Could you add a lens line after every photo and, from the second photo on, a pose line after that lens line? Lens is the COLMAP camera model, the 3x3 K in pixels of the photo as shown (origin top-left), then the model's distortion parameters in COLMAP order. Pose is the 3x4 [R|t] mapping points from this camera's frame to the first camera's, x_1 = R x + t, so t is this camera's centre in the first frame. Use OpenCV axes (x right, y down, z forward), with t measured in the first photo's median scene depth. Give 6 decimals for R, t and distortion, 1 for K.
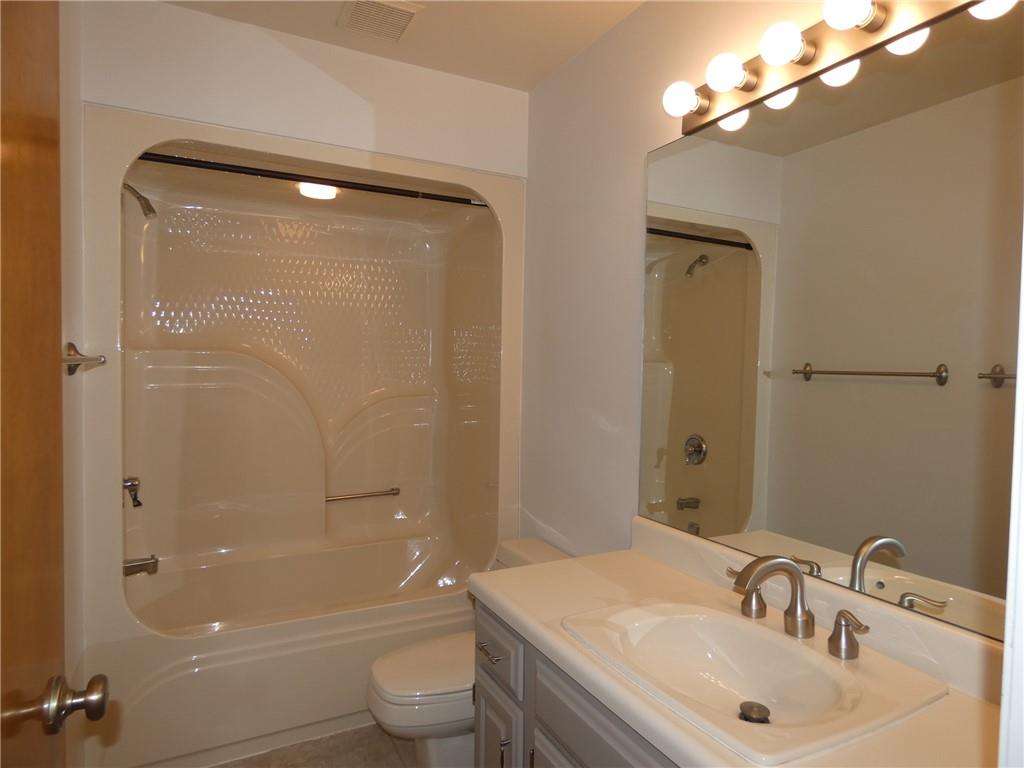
lens RADIAL K [[613.7, 0, 512.0], [0, 613.7, 384.0], [0, 0, 1]] dist [0.000303, 0.000024]
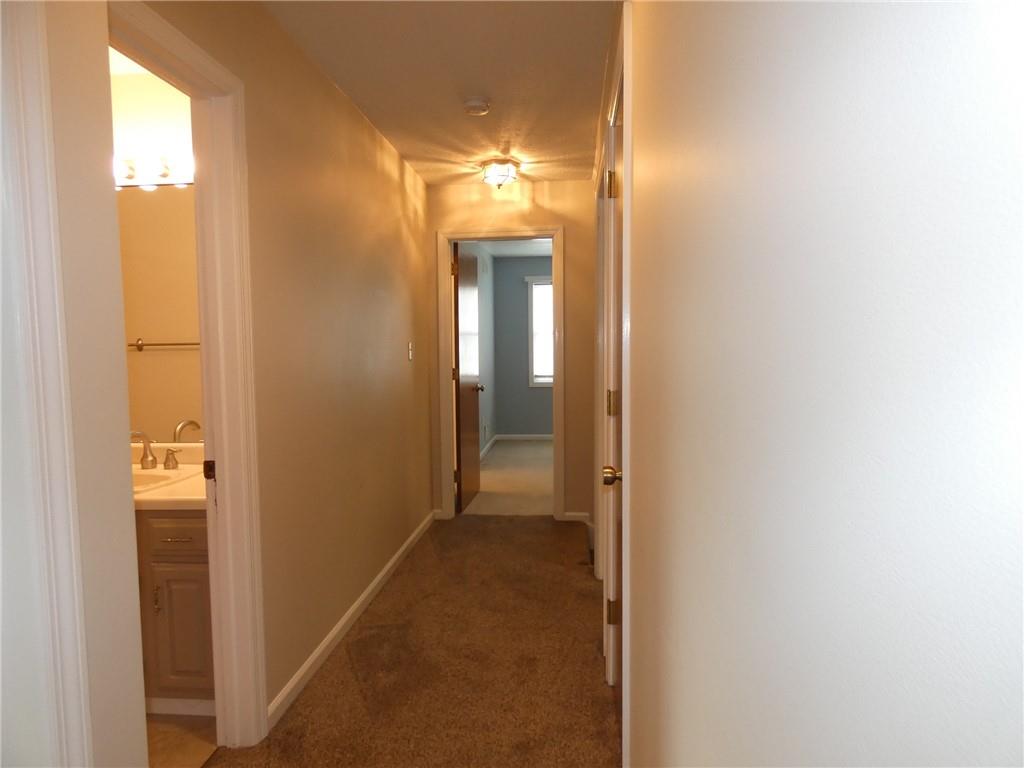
lens RADIAL K [[613.7, 0, 512.0], [0, 613.7, 384.0], [0, 0, 1]] dist [0.000303, 0.000024]
pose [[0.541925, -0.083984, 0.836220, -0.262837], [0.043968, 0.996465, 0.071584, 0.007066], [-0.839276, -0.002026, 0.543702, -0.524728]]
